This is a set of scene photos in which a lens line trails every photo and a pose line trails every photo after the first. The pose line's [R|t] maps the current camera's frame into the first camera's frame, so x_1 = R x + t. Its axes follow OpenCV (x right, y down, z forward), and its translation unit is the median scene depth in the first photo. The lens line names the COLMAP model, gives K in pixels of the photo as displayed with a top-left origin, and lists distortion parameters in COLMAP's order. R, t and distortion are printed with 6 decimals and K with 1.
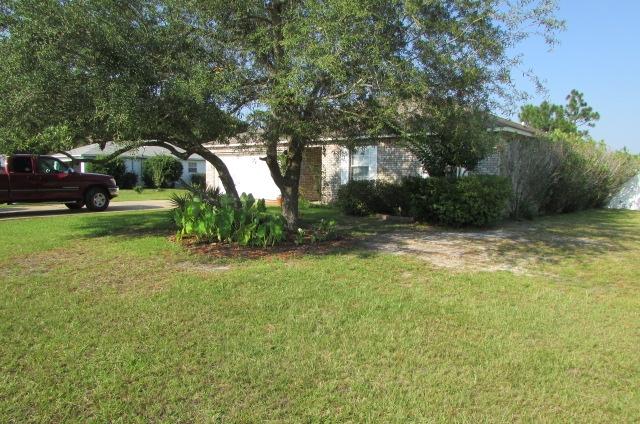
lens RADIAL K [[459.1, 0, 321.6], [0, 459.1, 215.4], [0, 0, 1]] dist [-0.001399, -0.022224]
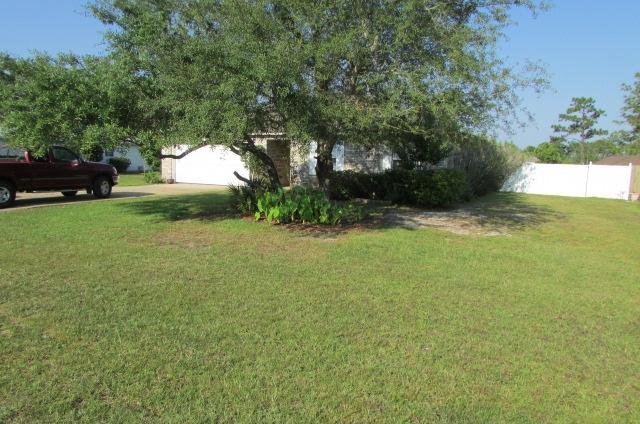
lens RADIAL K [[459.1, 0, 321.4], [0, 459.1, 217.1], [0, 0, 1]] dist [-0.001399, -0.022224]
pose [[0.966105, -0.020860, 0.257304, -0.353485], [0.009846, 0.998982, 0.044018, -0.009891], [-0.257960, -0.039993, 0.965328, -0.202550]]
